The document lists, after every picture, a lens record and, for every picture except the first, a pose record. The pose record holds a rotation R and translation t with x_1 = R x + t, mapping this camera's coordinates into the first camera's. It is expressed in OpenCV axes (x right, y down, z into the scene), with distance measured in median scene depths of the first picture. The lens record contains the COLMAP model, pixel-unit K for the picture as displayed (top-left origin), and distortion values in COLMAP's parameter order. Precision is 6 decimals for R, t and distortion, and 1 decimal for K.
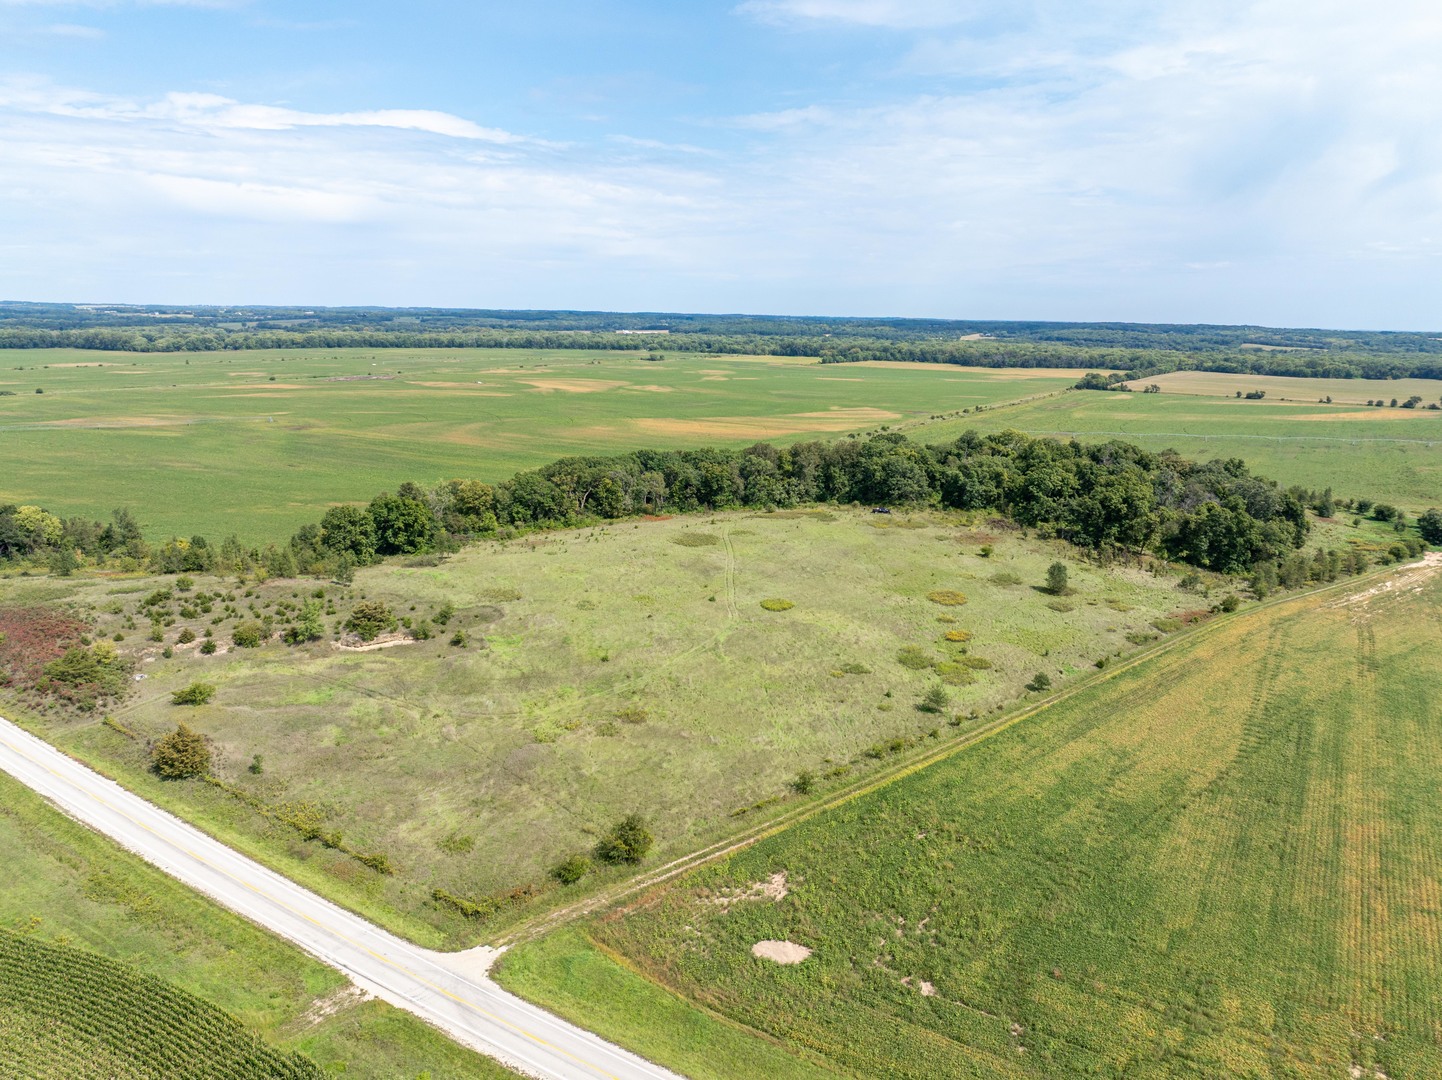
lens RADIAL K [[1011.7, 0, 726.1], [0, 1011.7, 543.4], [0, 0, 1]] dist [-0.052690, 0.022690]
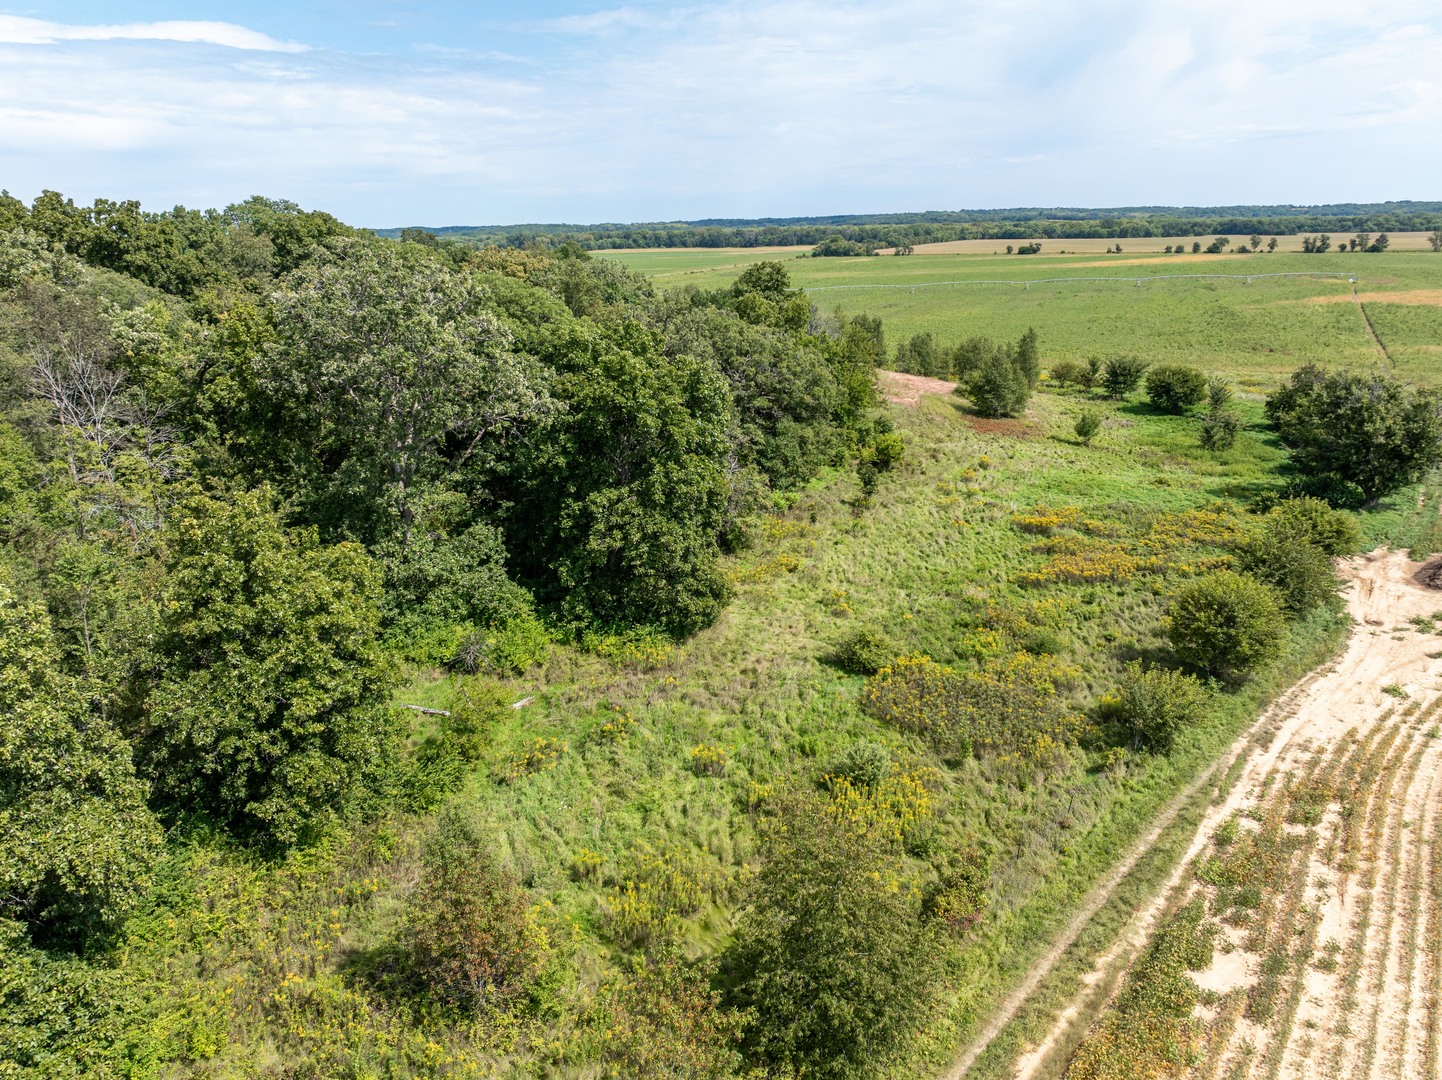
lens RADIAL K [[1011.7, 0, 724.5], [0, 1011.7, 533.4], [0, 0, 1]] dist [-0.052690, 0.022690]
pose [[0.986463, -0.086468, 0.139333, 0.180342], [0.076138, 0.994054, 0.077844, -0.007978], [-0.145236, -0.066182, 0.987181, 0.267059]]
